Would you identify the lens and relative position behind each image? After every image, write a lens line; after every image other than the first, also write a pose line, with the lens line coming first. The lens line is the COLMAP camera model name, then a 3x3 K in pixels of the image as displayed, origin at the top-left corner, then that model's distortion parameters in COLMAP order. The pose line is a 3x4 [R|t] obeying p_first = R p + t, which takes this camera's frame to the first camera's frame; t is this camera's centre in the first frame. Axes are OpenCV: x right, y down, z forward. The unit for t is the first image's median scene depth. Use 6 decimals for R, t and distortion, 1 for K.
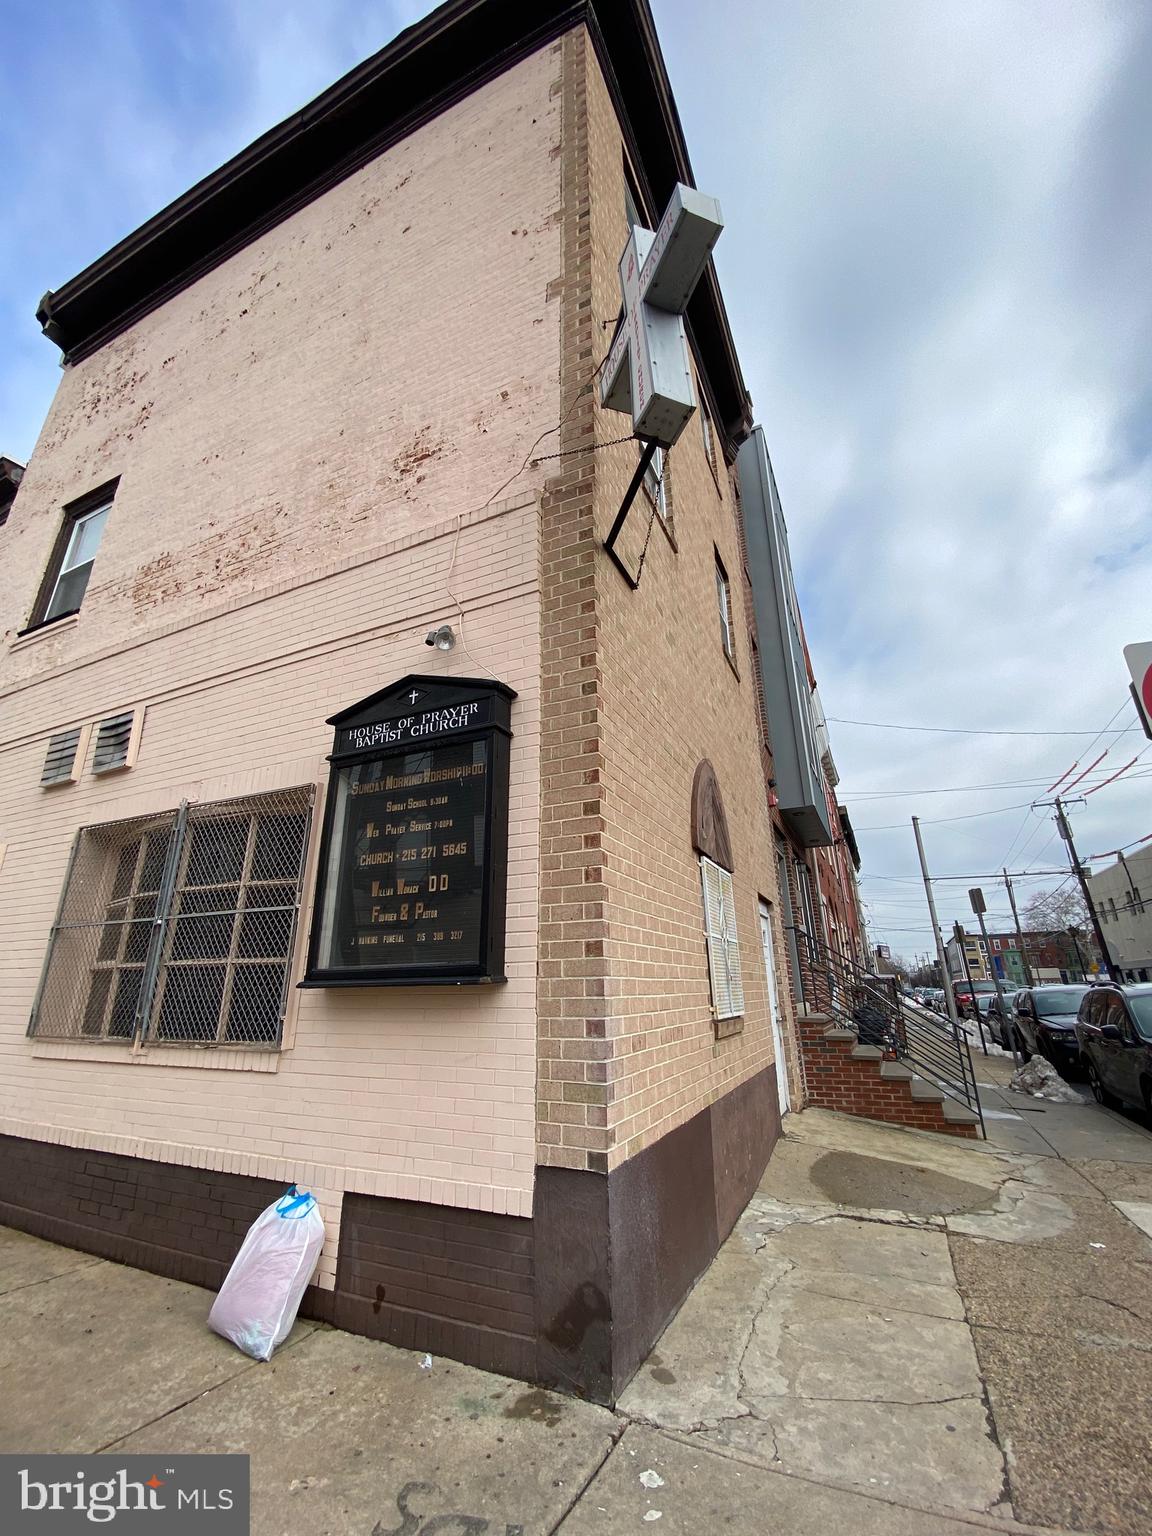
lens RADIAL K [[630.4, 0, 576.0], [0, 630.4, 768.0], [0, 0, 1]] dist [-0.002508, -0.000151]
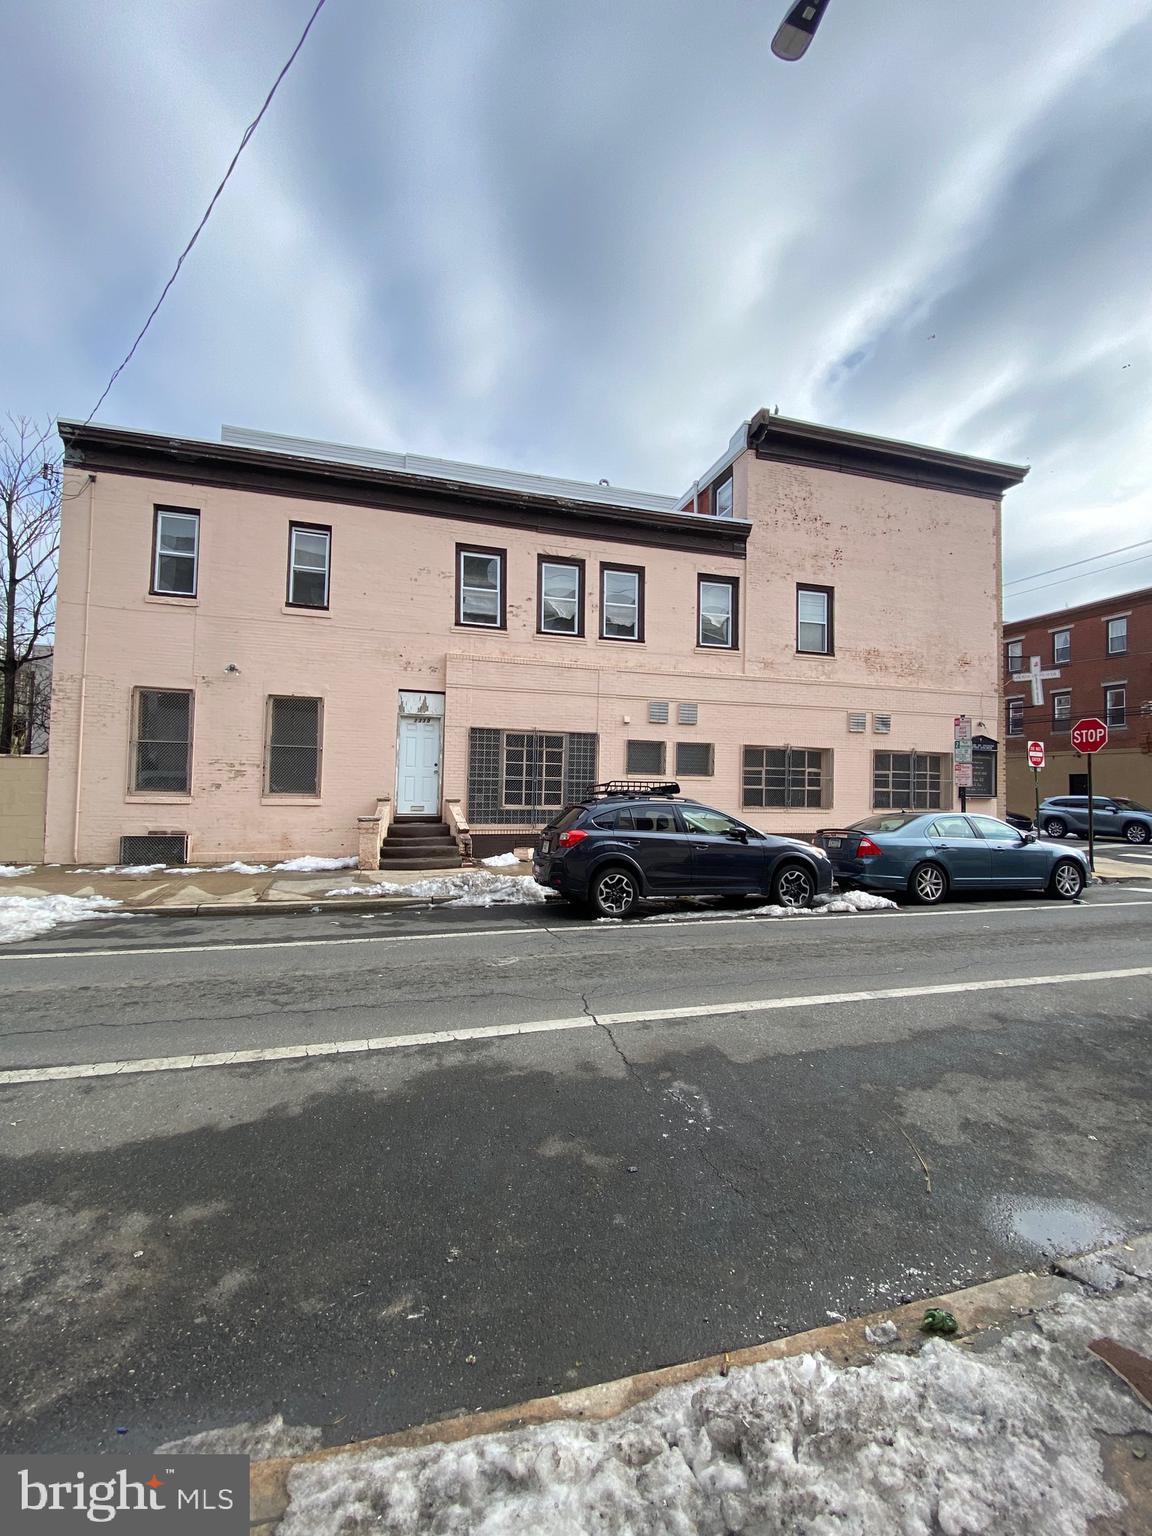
lens RADIAL K [[630.4, 0, 576.0], [0, 630.4, 768.0], [0, 0, 1]] dist [-0.002508, -0.000151]
pose [[0.748002, 0.049860, 0.661821, -4.140162], [-0.241079, 0.949476, 0.200940, -0.098965], [-0.618364, -0.309855, 0.722230, -0.417974]]
